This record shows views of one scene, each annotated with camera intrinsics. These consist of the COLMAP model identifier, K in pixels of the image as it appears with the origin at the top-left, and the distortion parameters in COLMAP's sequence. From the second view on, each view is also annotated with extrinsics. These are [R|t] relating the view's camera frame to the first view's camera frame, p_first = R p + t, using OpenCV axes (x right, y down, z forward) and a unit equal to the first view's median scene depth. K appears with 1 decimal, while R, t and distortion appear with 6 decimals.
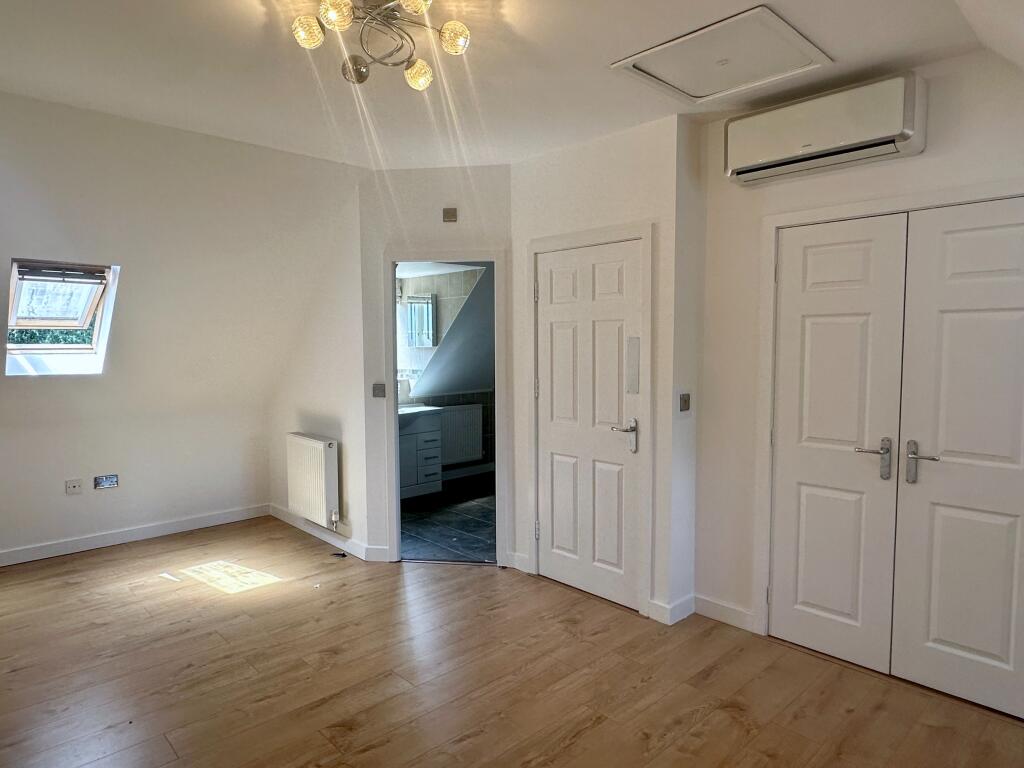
lens RADIAL K [[630.5, 0, 511.5], [0, 630.5, 385.4], [0, 0, 1]] dist [0.015661, 0.003544]
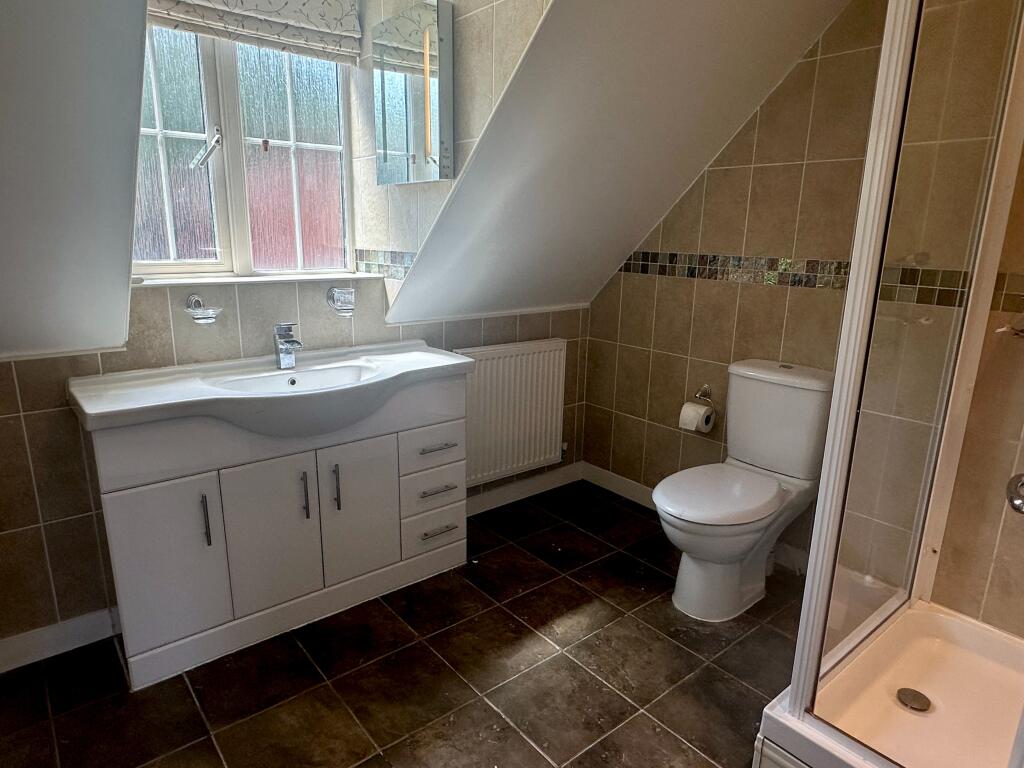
lens RADIAL K [[630.5, 0, 510.9], [0, 630.5, 382.7], [0, 0, 1]] dist [0.015661, 0.003544]
pose [[0.997161, 0.038263, -0.064853, -0.061734], [-0.026052, 0.983388, 0.179636, -0.017940], [0.070649, -0.177437, 0.981593, 0.635288]]
